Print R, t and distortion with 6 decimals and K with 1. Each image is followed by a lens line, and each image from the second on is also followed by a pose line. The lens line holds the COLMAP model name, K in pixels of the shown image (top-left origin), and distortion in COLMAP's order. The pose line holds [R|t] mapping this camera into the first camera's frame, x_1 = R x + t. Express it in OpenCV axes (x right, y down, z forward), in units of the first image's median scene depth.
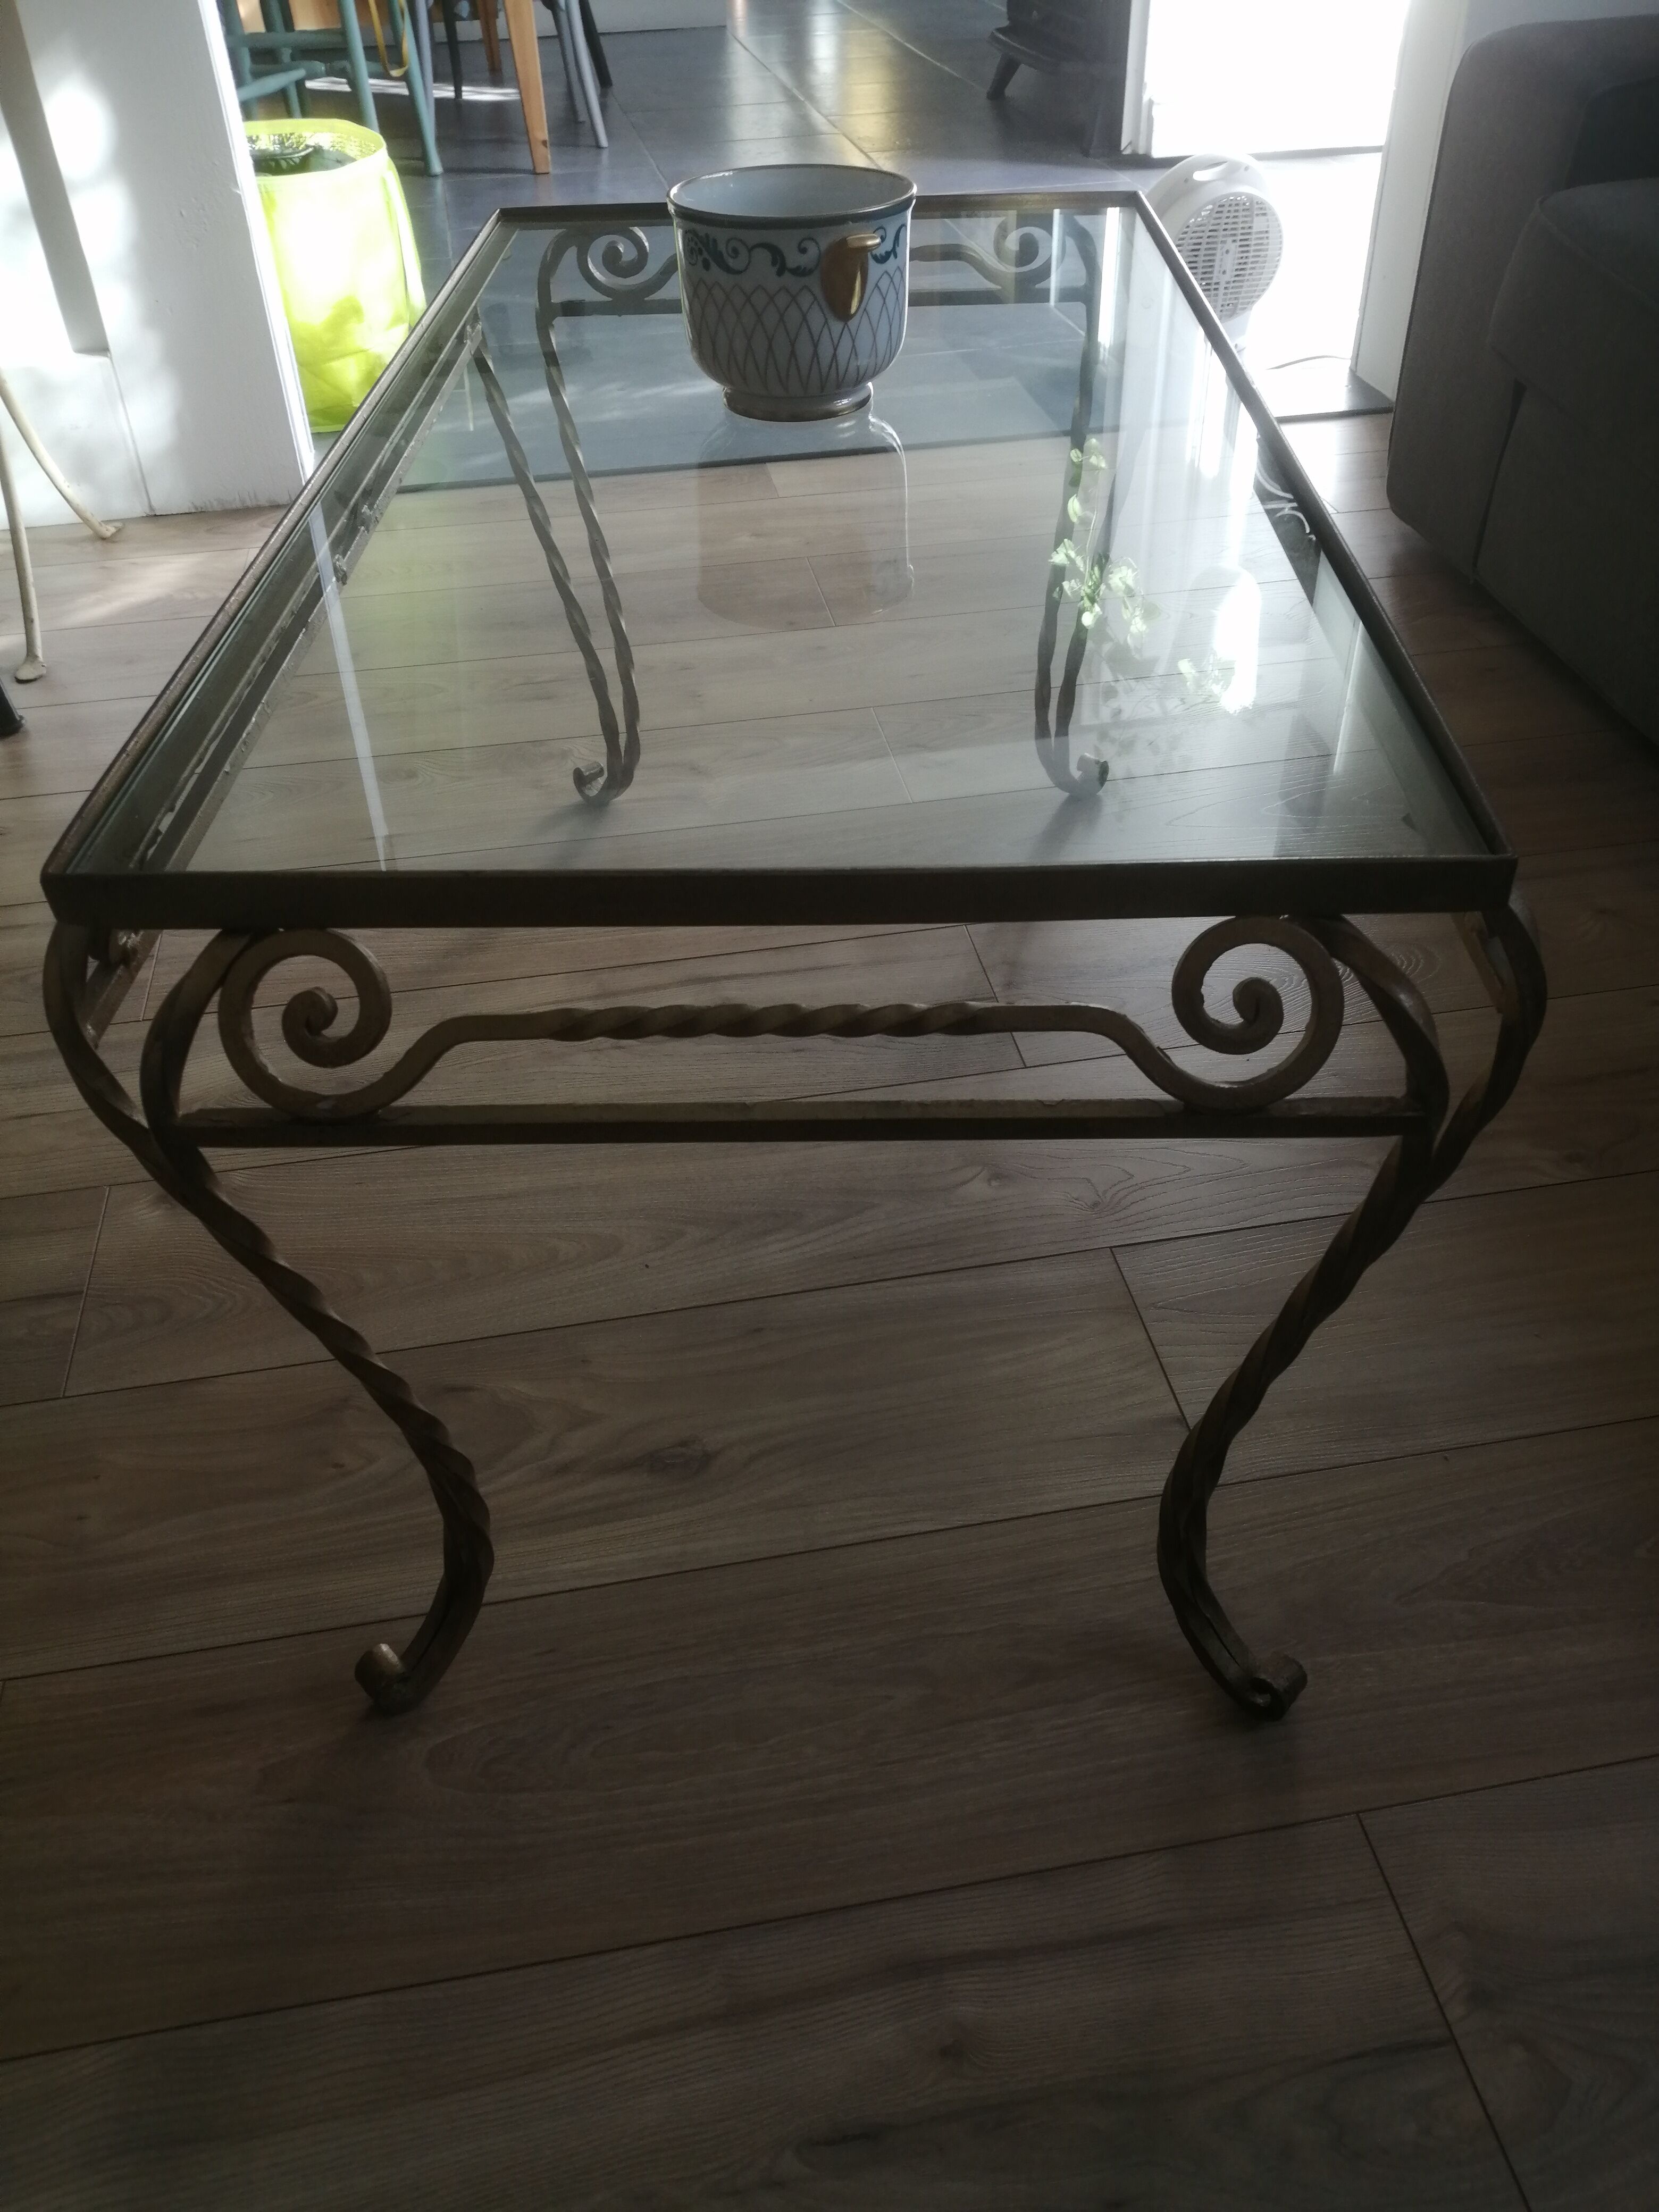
lens RADIAL K [[1718.4, 0, 831.4], [0, 1718.4, 1166.2], [0, 0, 1]] dist [0.013206, -0.000798]
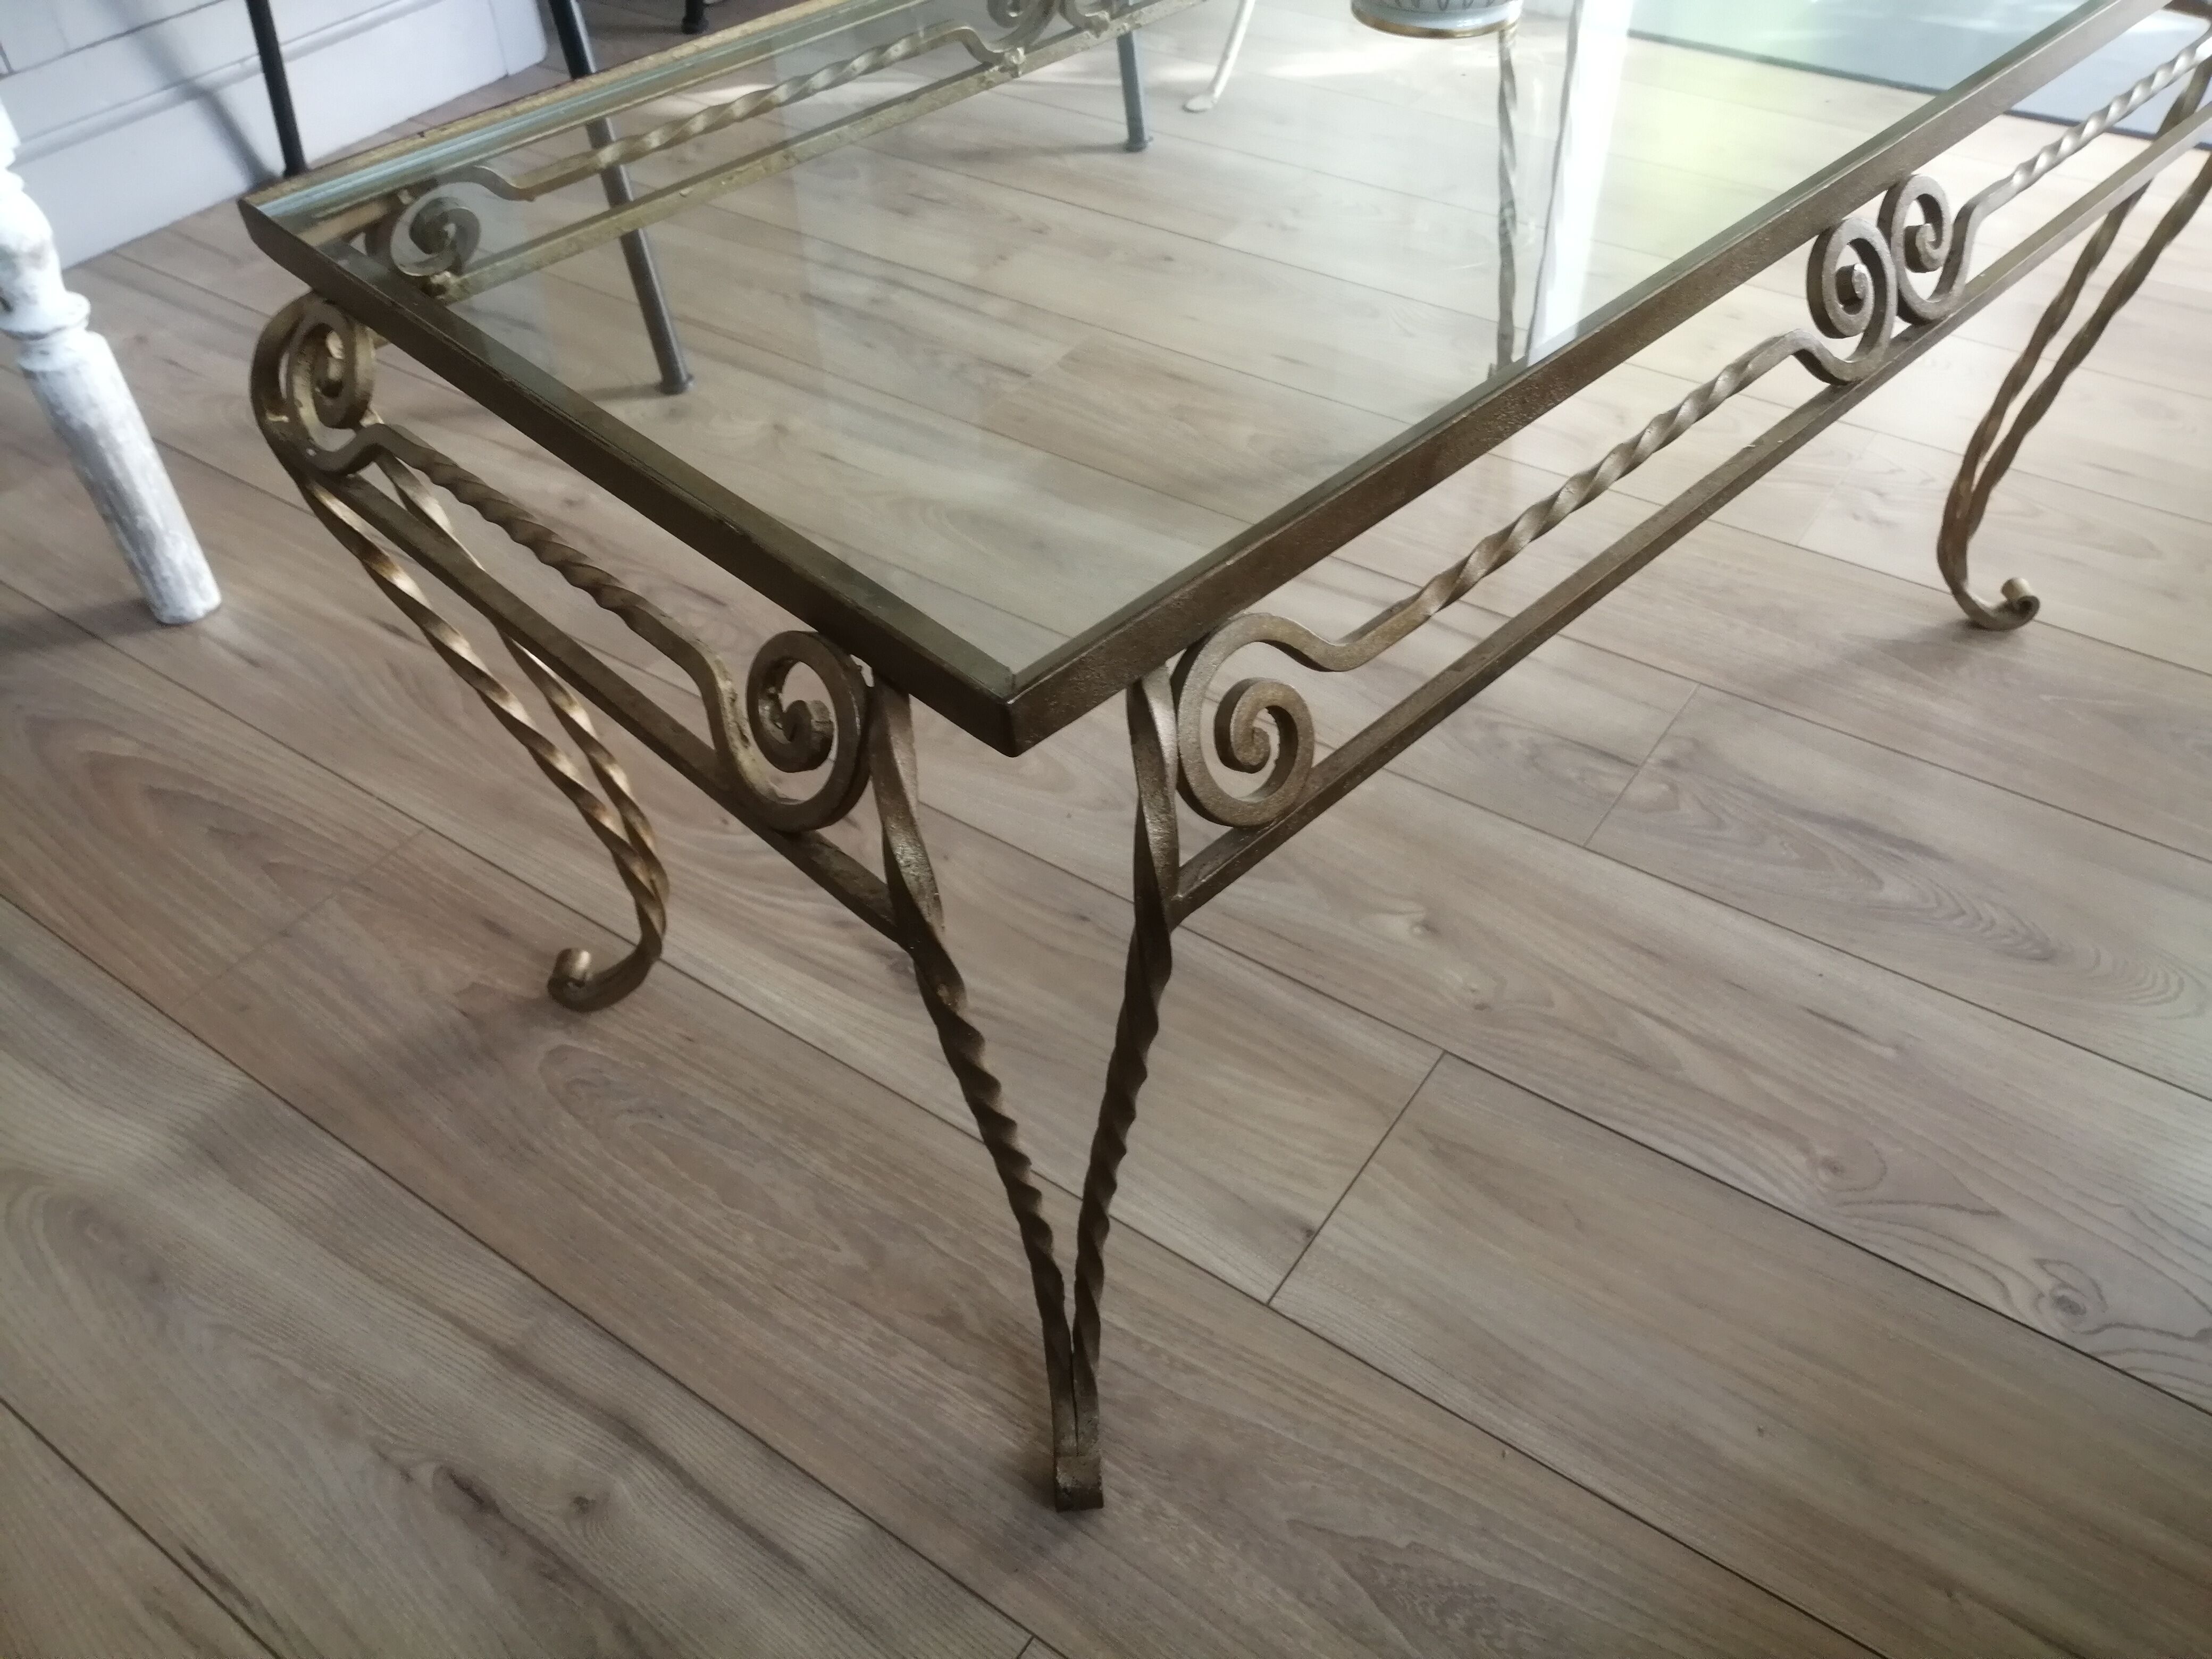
lens RADIAL K [[1752.9, 0, 1110.4], [0, 1752.9, 856.9], [0, 0, 1]] dist [0.056488, -0.080130]
pose [[0.708796, 0.495209, -0.502370, 0.514714], [-0.449186, 0.865963, 0.219862, -0.185880], [0.543912, 0.069820, 0.836233, 0.164199]]
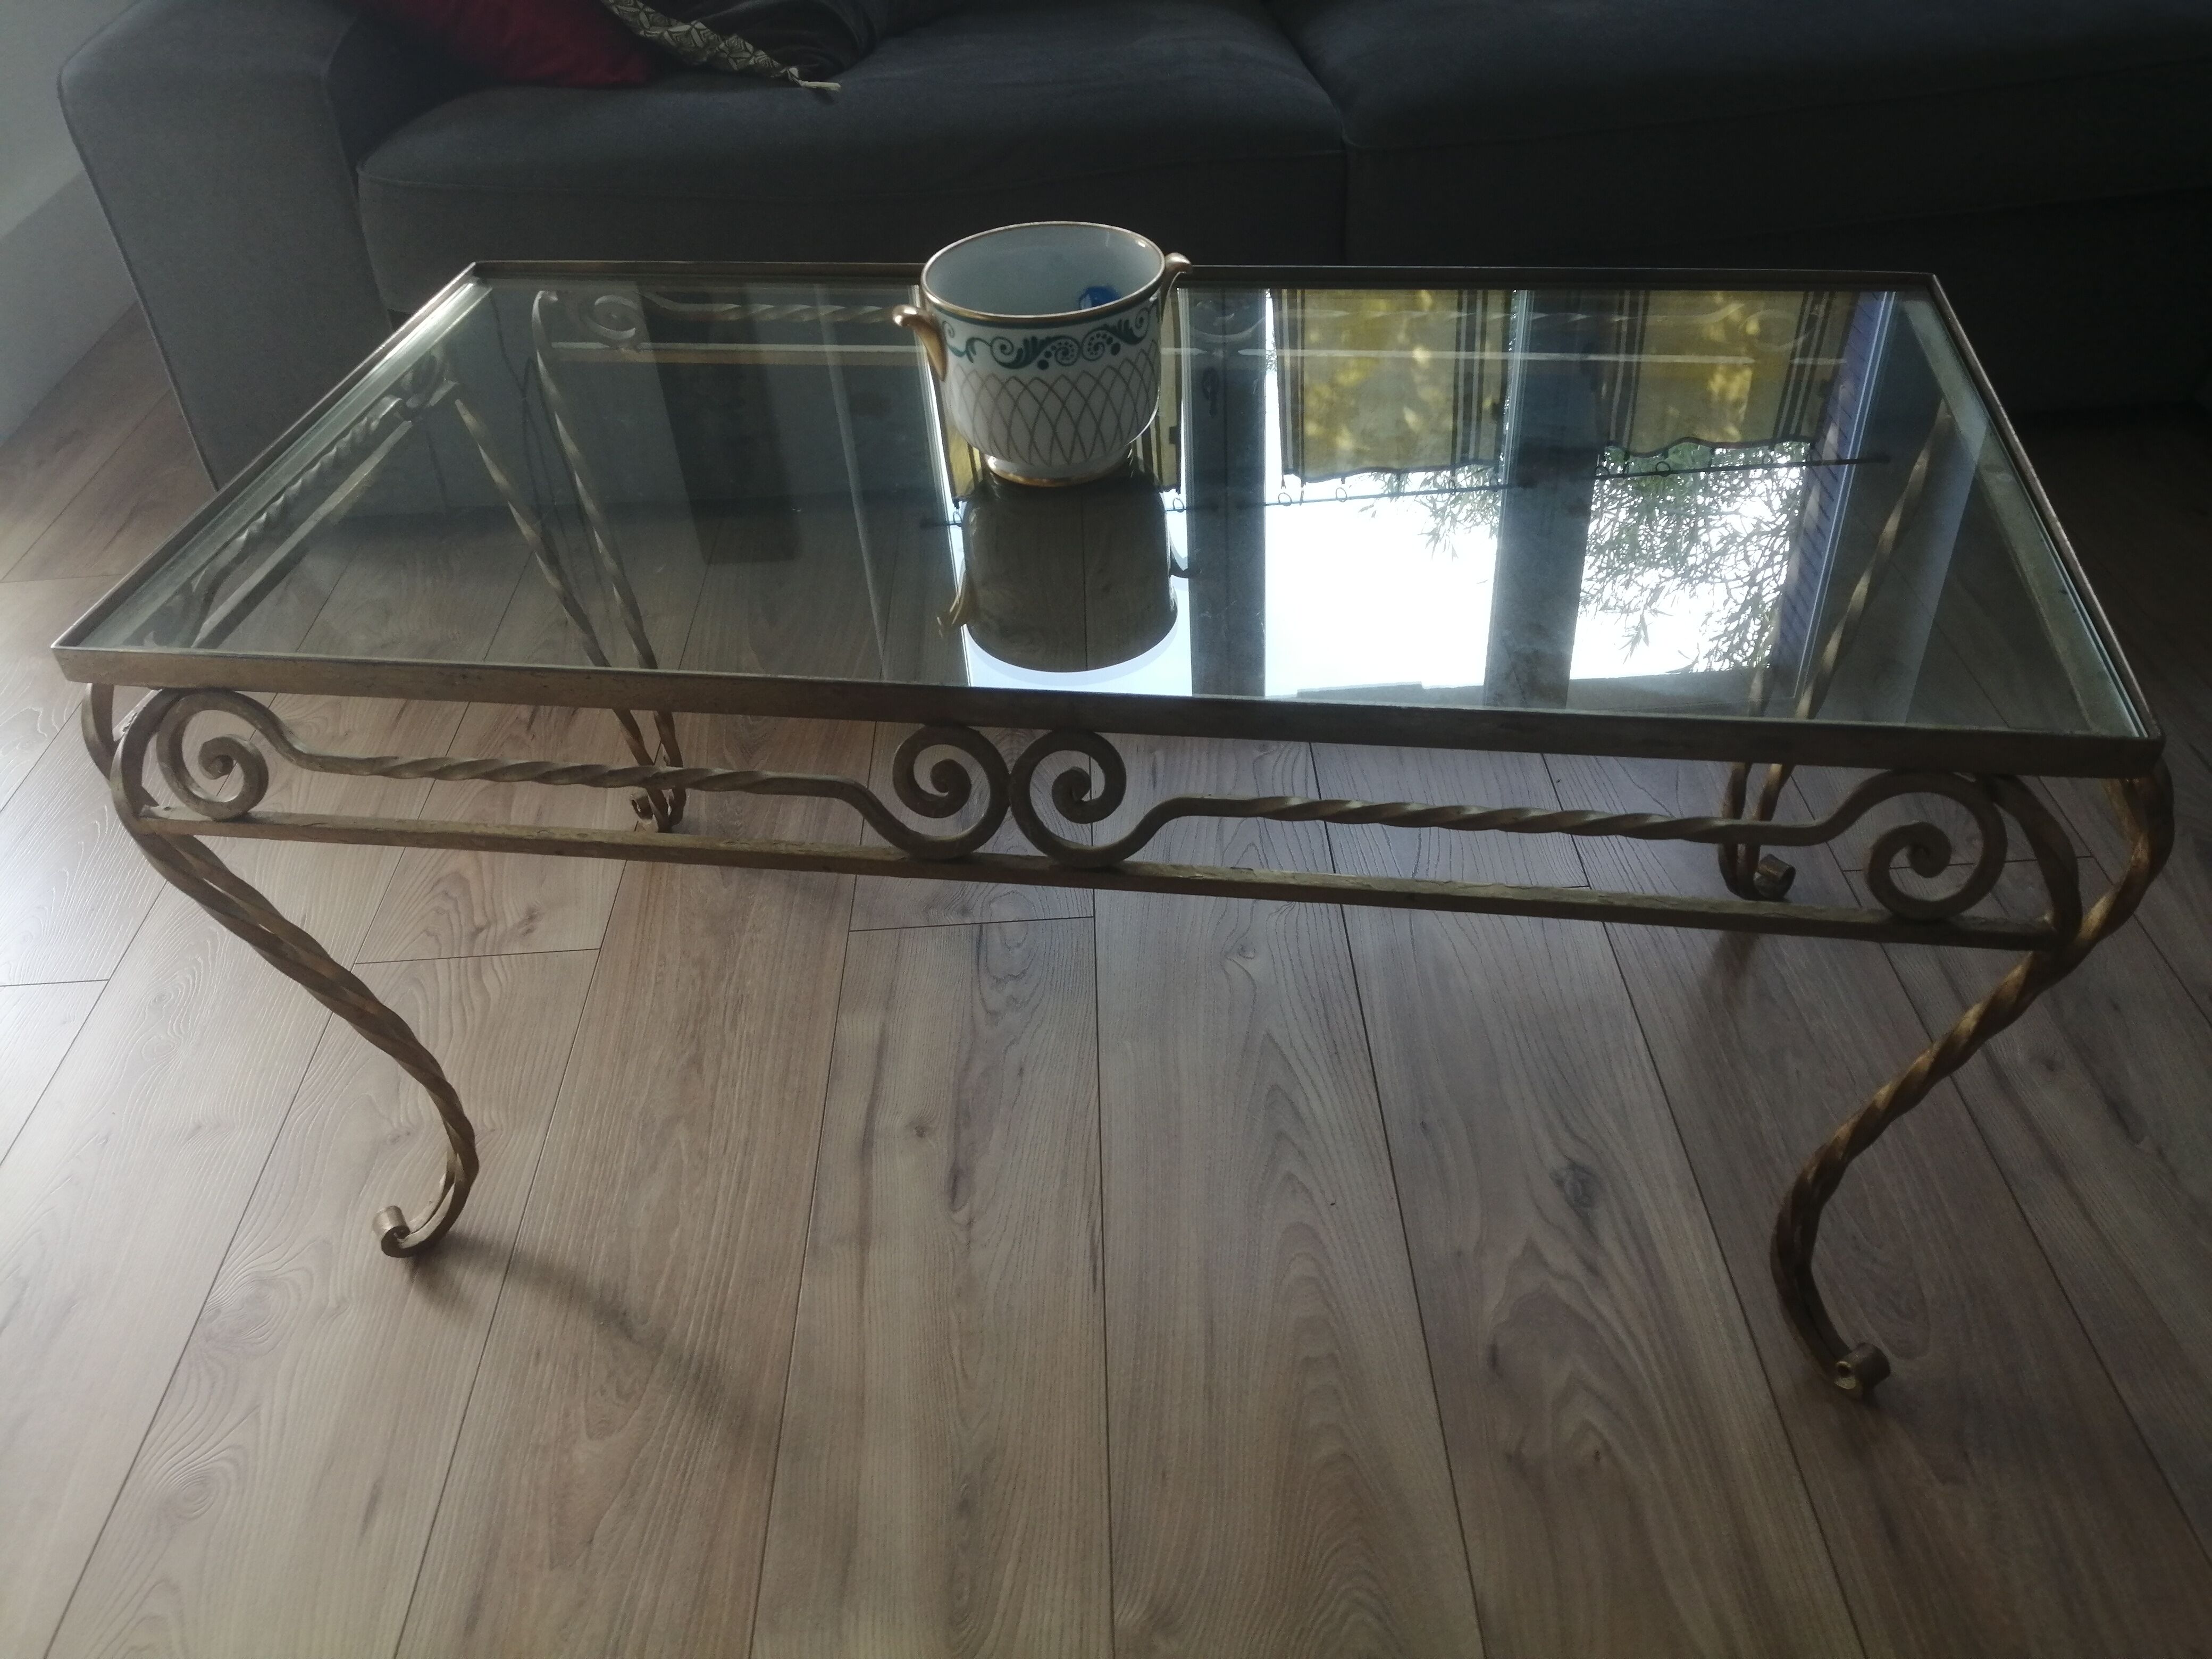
lens RADIAL K [[1782.9, 0, 1106.0], [0, 1782.9, 829.5], [0, 0, 1]] dist [-0.001380, 0.001227]
pose [[0.143666, -0.611630, 0.777990, -0.942465], [0.683215, 0.630036, 0.369149, -0.653962], [-0.715945, 0.478501, 0.508389, 0.521581]]
